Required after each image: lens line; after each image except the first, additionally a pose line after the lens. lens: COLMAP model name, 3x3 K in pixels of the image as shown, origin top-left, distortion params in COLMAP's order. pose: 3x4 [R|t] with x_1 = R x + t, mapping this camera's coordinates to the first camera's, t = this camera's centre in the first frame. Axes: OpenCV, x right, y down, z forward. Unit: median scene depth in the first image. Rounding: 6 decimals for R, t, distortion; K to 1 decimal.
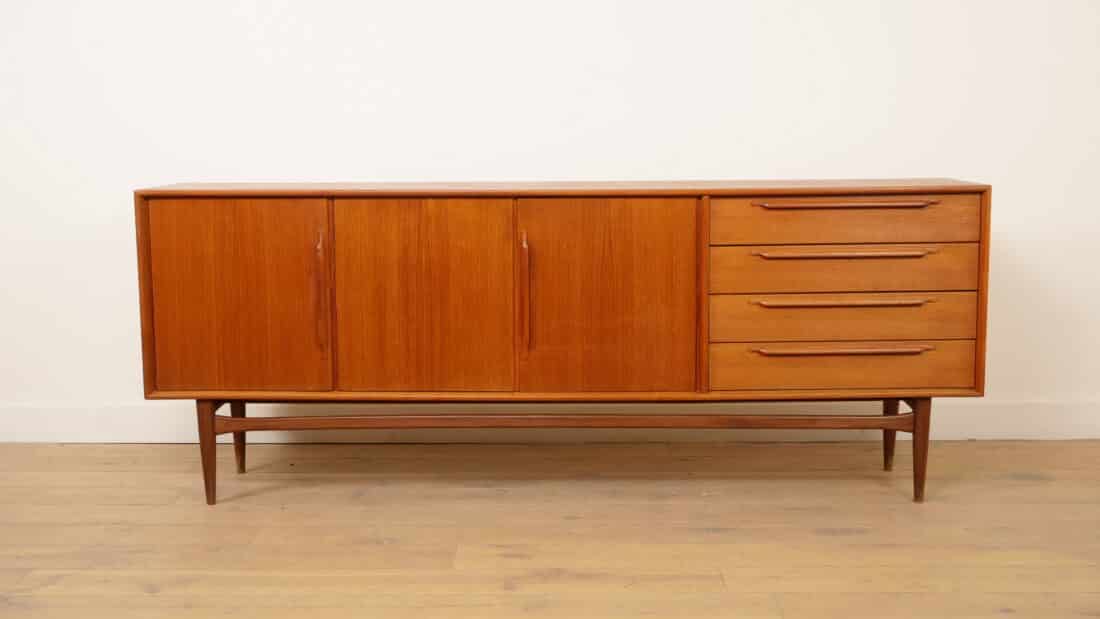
lens RADIAL K [[1331.6, 0, 541.1], [0, 1331.6, 313.3], [0, 0, 1]] dist [0.006301, 0.000000]
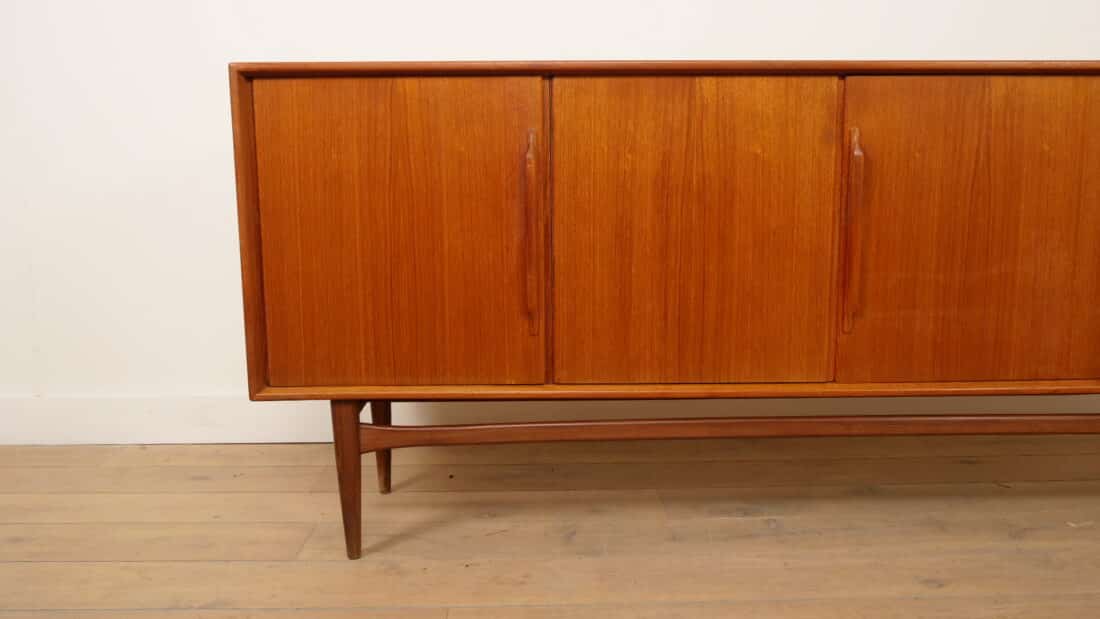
lens RADIAL K [[907.1, 0, 555.9], [0, 907.1, 311.0], [0, 0, 1]] dist [-0.022124, 0.012704]
pose [[0.999358, -0.006843, 0.035171, -0.168860], [0.006290, 0.999855, 0.015800, 0.016526], [-0.035274, -0.015569, 0.999256, 0.572853]]
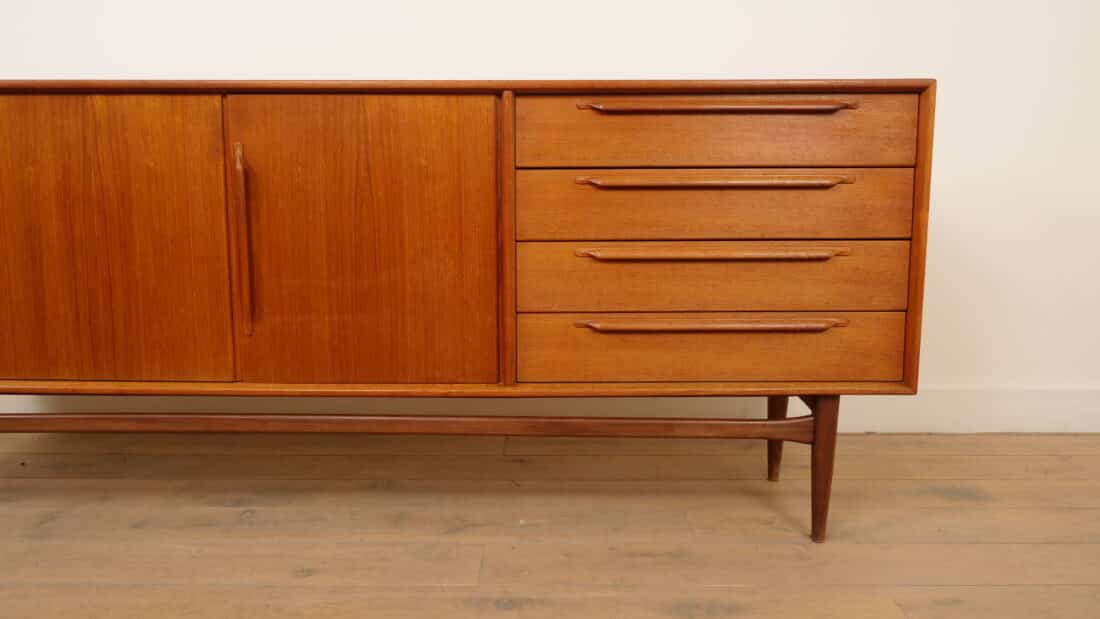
lens RADIAL K [[907.1, 0, 549.4], [0, 907.1, 309.3], [0, 0, 1]] dist [-0.022124, 0.012704]
pose [[0.999932, 0.007043, 0.009265, 0.139299], [-0.007246, 0.999731, 0.022032, 0.009958], [-0.009108, -0.022098, 0.999714, 0.538735]]
